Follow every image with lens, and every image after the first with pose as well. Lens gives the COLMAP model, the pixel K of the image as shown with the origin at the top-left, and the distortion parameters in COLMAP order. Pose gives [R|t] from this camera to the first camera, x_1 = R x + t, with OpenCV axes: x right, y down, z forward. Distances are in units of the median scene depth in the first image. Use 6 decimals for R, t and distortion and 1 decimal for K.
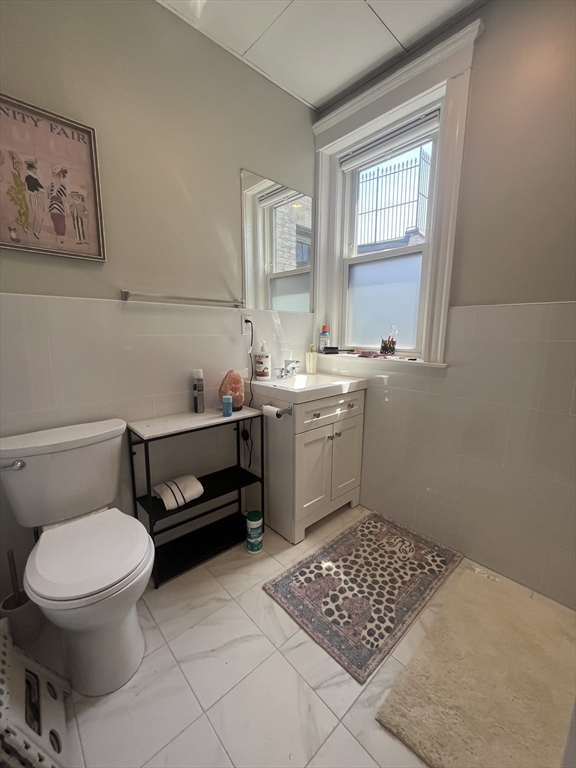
lens RADIAL K [[312.7, 0, 288.4], [0, 312.7, 383.8], [0, 0, 1]] dist [-0.004706, -0.000896]
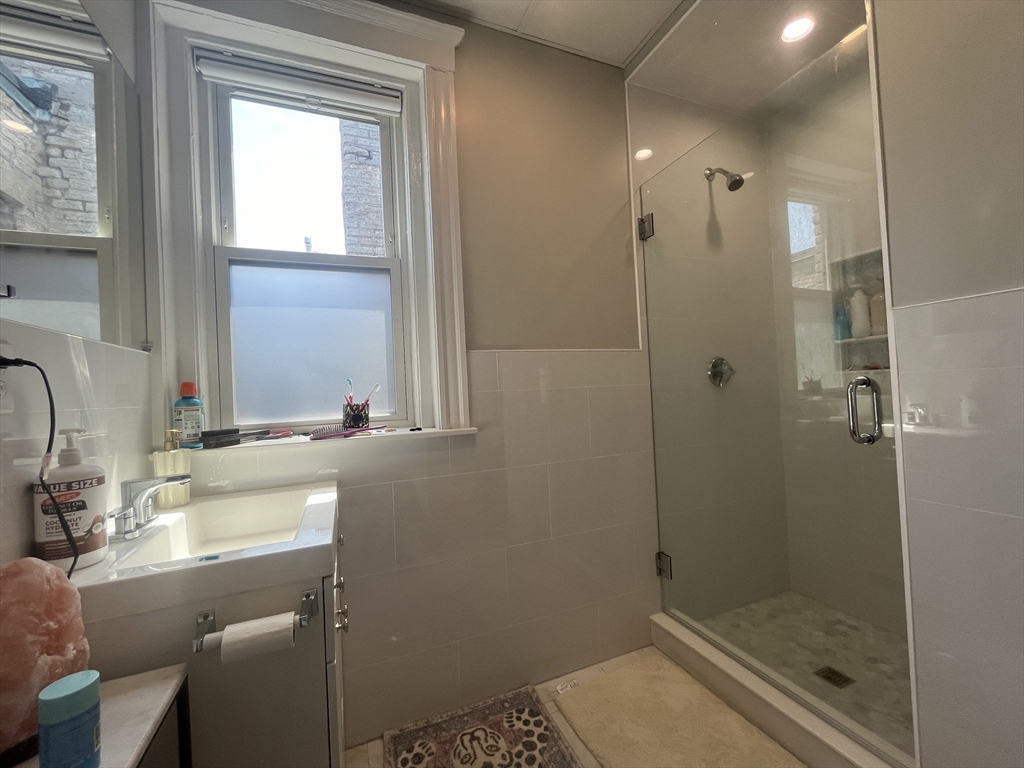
lens RADIAL K [[416.9, 0, 513.5], [0, 416.9, 380.9], [0, 0, 1]] dist [-0.004706, -0.000896]
pose [[0.332566, -0.004105, 0.943071, -0.308615], [0.207154, 0.975886, -0.068803, -0.069777], [-0.920047, 0.218243, 0.325397, 0.487228]]
